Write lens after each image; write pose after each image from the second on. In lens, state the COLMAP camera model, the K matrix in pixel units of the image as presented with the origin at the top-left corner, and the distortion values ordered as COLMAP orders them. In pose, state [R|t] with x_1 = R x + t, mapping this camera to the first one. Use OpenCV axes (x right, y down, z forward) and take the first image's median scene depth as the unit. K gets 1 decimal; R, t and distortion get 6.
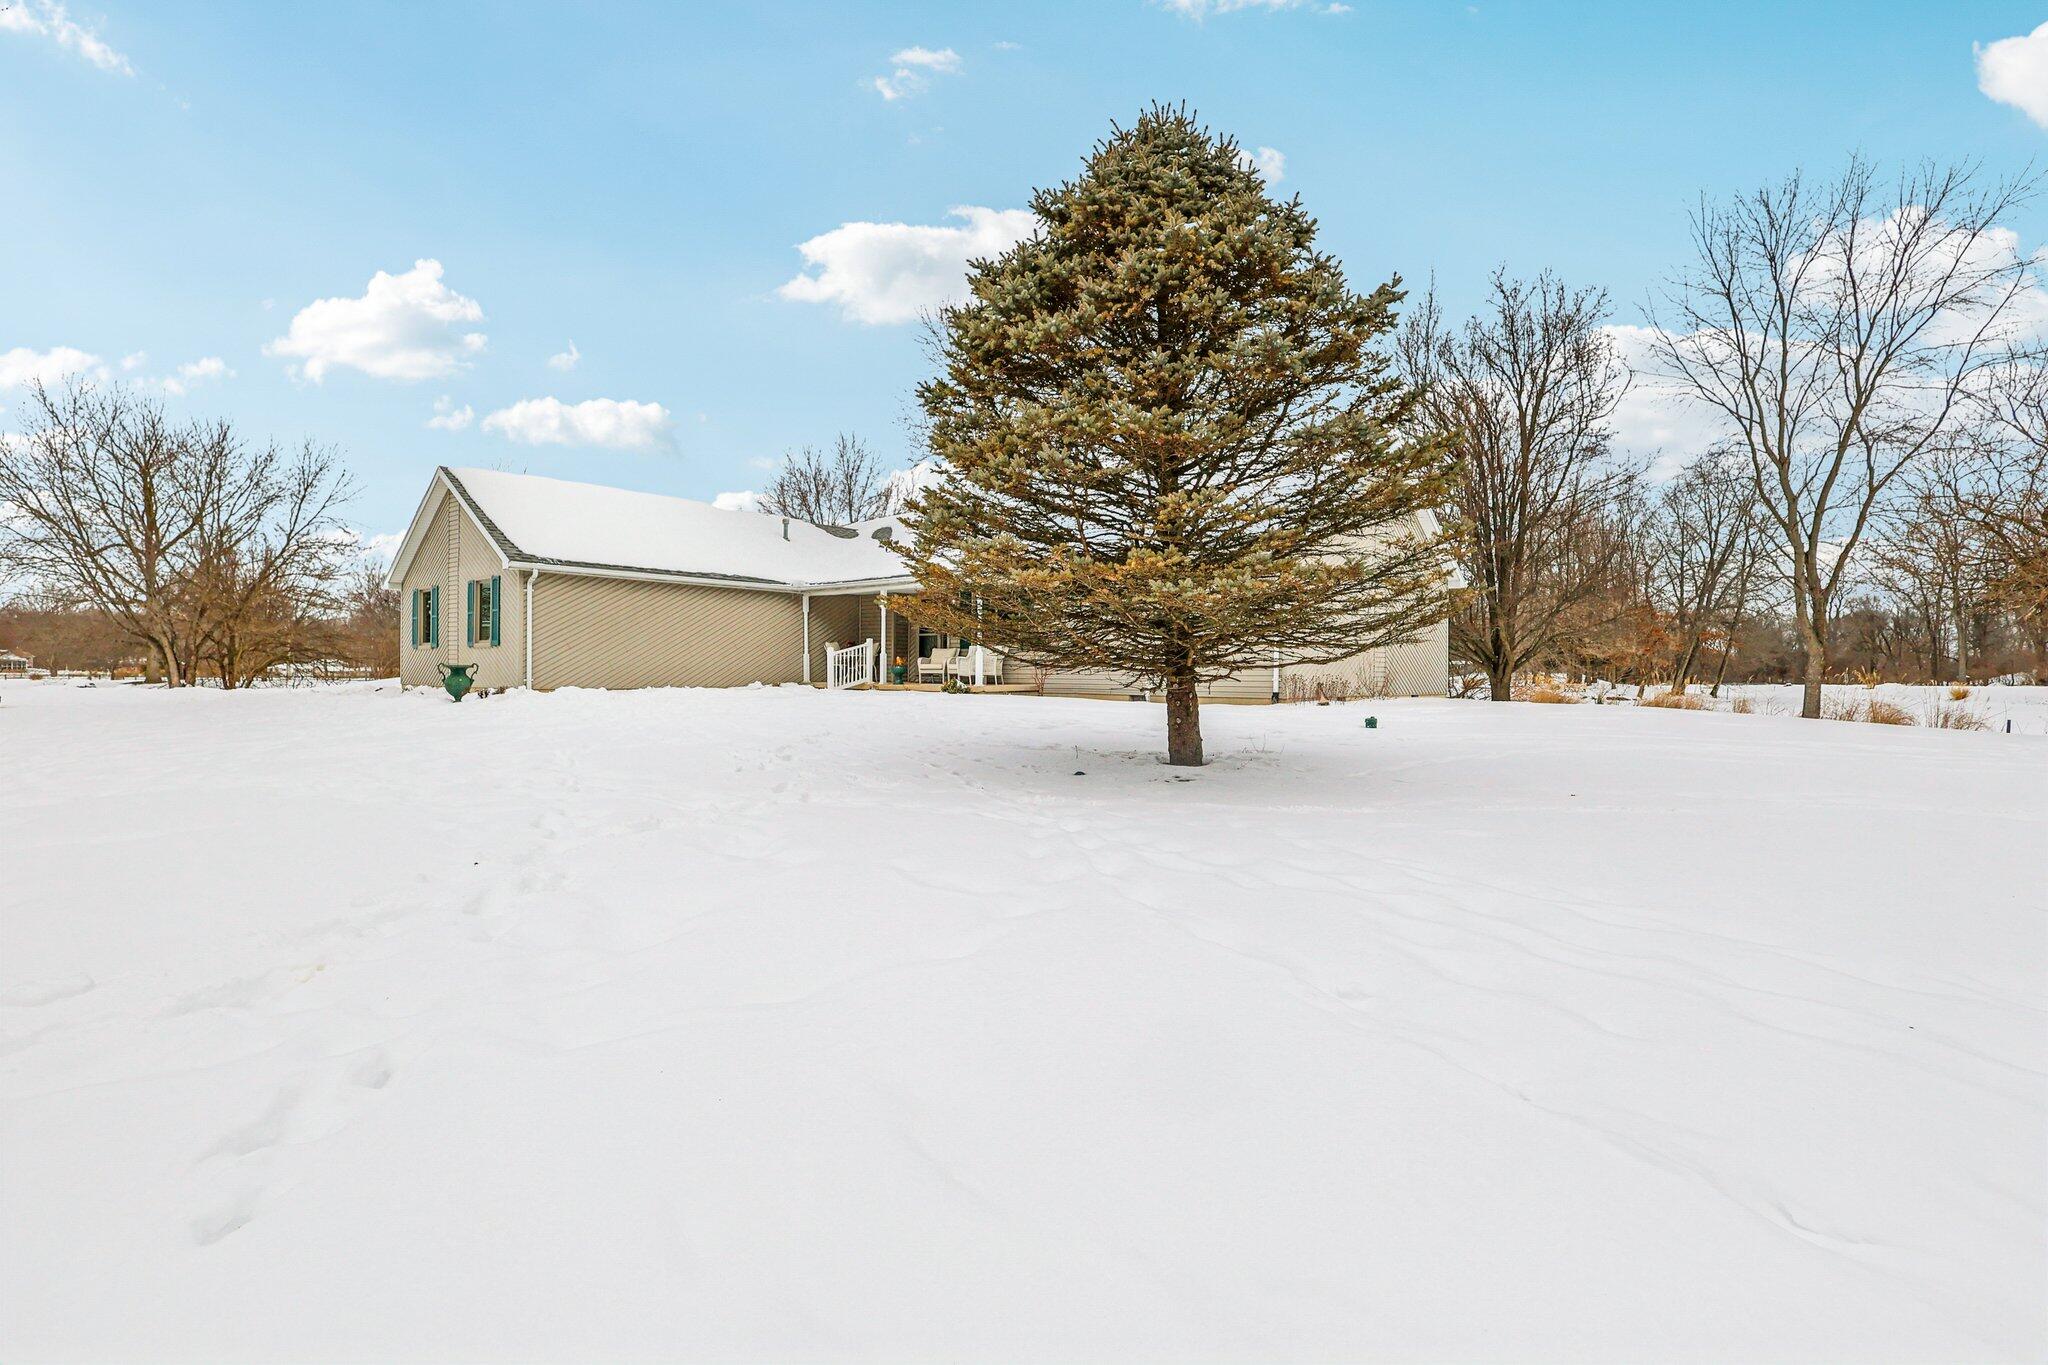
lens RADIAL K [[957.3, 0, 1025.4], [0, 957.3, 669.2], [0, 0, 1]] dist [0.000990, -0.000208]
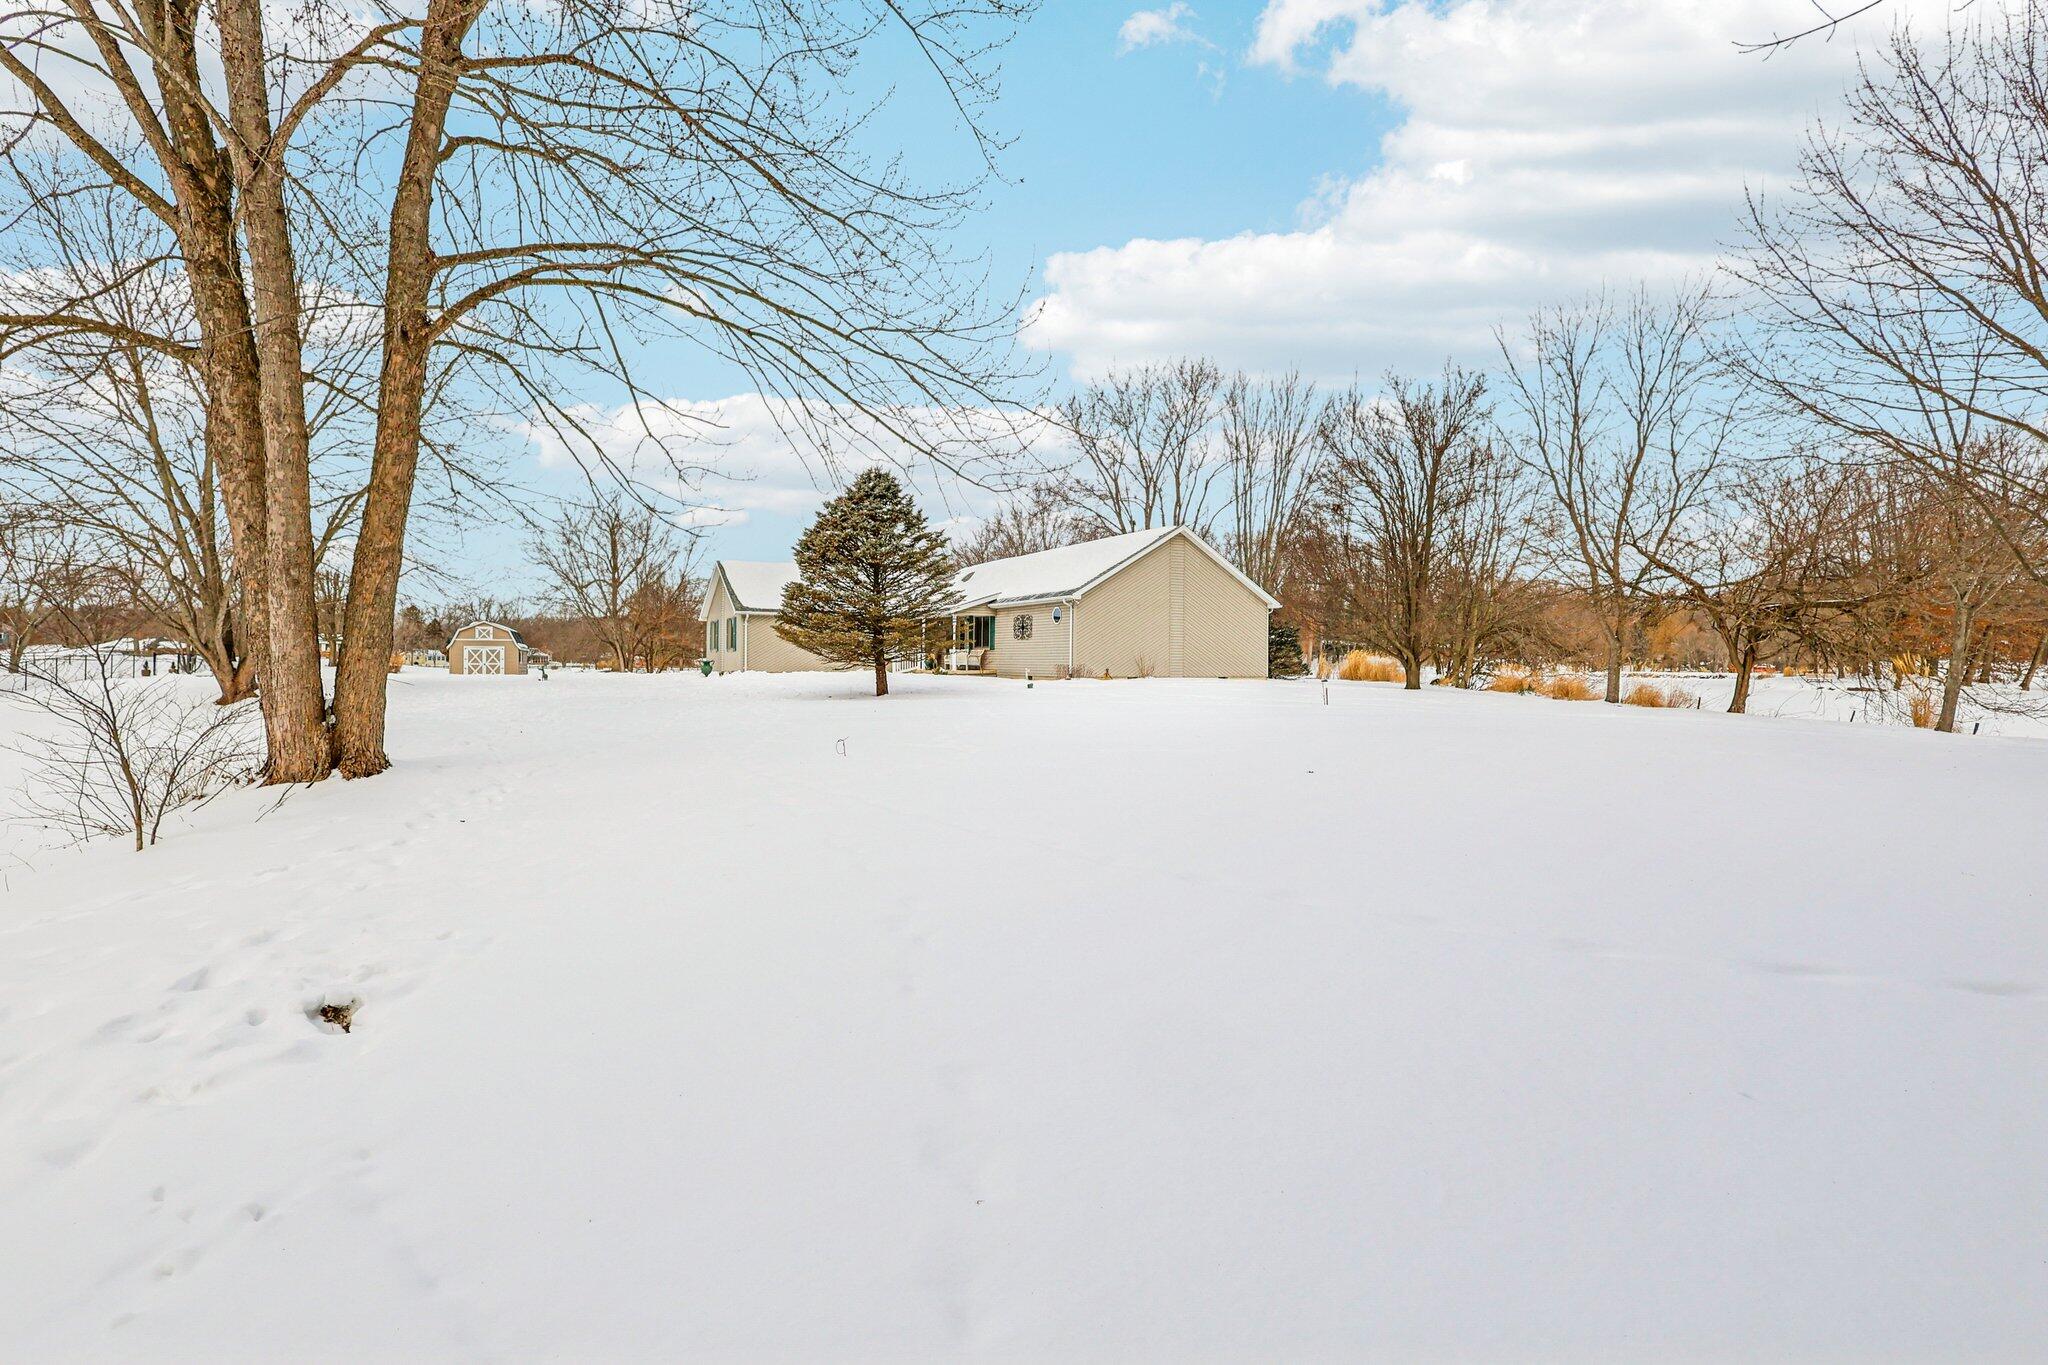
lens RADIAL K [[957.3, 0, 1025.4], [0, 957.3, 669.2], [0, 0, 1]] dist [0.000990, -0.000208]
pose [[0.942500, 0.005007, -0.334170, 0.777591], [-0.003615, 0.999982, 0.004788, 0.006033], [0.334188, -0.003305, 0.942501, -0.795847]]
